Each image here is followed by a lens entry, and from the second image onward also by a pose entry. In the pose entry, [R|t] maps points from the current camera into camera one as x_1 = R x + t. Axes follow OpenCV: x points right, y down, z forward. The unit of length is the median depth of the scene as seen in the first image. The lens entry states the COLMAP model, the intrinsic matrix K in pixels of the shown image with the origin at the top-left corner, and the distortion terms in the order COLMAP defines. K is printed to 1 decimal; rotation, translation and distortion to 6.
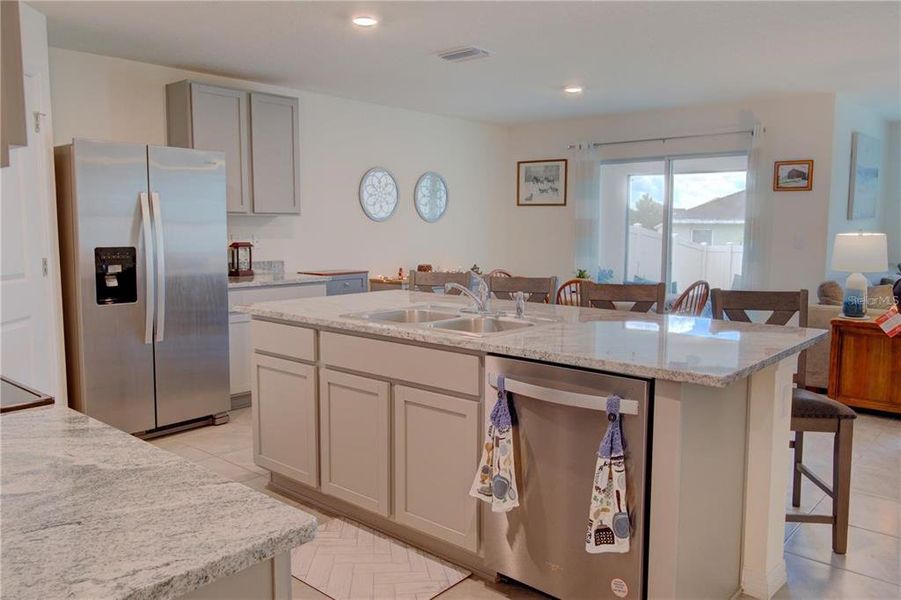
lens RADIAL K [[666.7, 0, 452.0], [0, 666.7, 295.4], [0, 0, 1]] dist [0.000066, -0.004727]
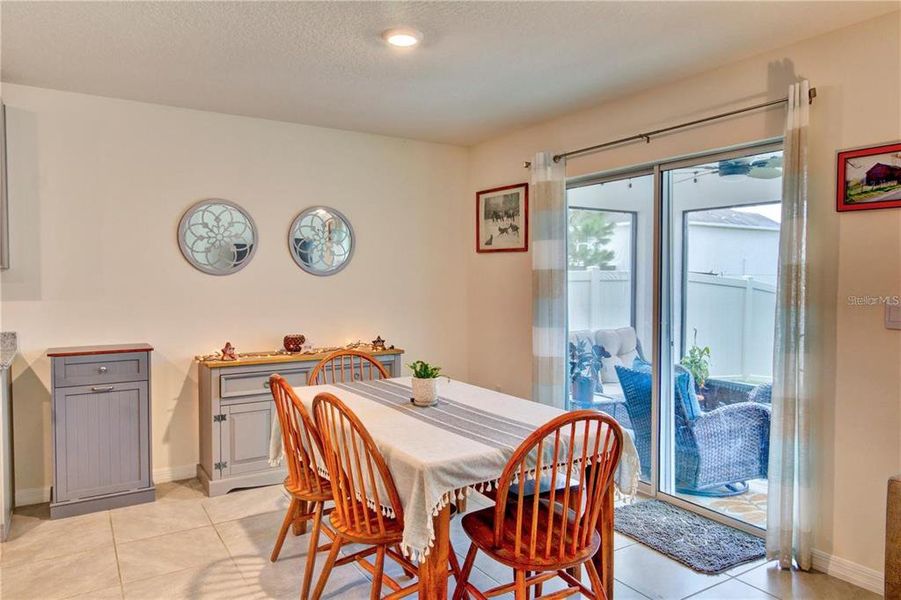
lens RADIAL K [[593.1, 0, 452.6], [0, 593.1, 298.7], [0, 0, 1]] dist [0.006289, -0.005095]
pose [[0.963000, 0.006592, -0.269419, 0.272818], [-0.025406, 0.997469, -0.066403, -0.045395], [0.268300, 0.070791, 0.960731, 0.418588]]
